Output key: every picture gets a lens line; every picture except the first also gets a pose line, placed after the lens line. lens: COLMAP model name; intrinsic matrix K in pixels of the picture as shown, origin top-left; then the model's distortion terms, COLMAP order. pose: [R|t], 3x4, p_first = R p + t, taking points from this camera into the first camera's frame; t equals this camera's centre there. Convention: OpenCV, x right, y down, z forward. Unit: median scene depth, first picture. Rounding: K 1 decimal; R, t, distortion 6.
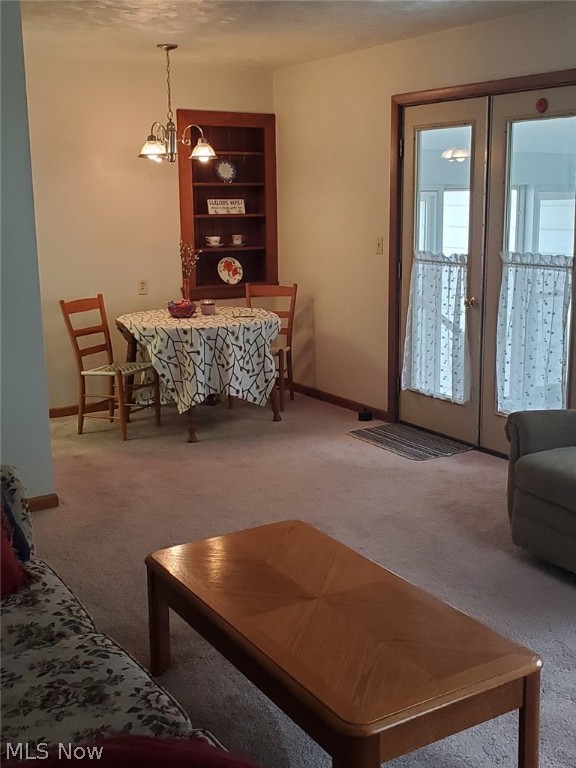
lens RADIAL K [[897.4, 0, 308.8], [0, 897.4, 398.3], [0, 0, 1]] dist [0.321775, -1.372050]
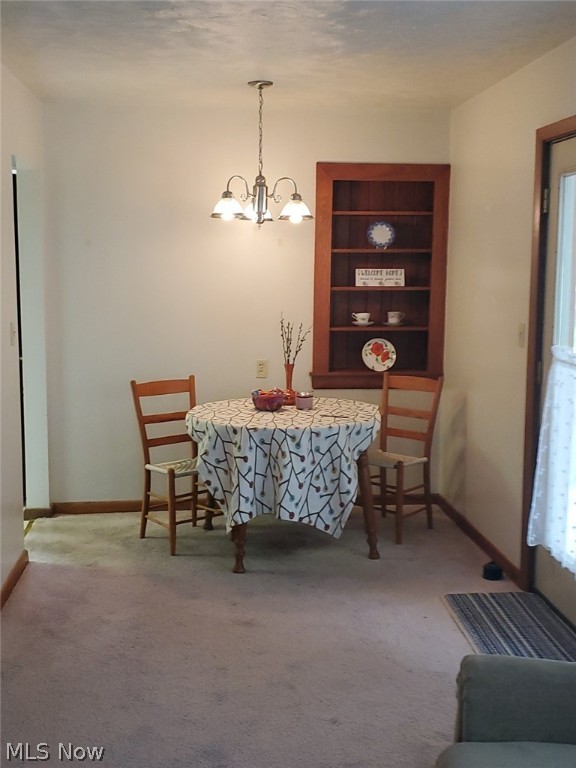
lens RADIAL K [[902.6, 0, 288.0], [0, 902.6, 384.0], [0, 0, 1]] dist [0.205472, -0.779626]
pose [[0.888159, 0.074798, -0.453407, 0.248137], [-0.114503, 0.991566, -0.060716, -0.068202], [0.445042, 0.105842, 0.889233, 0.297895]]
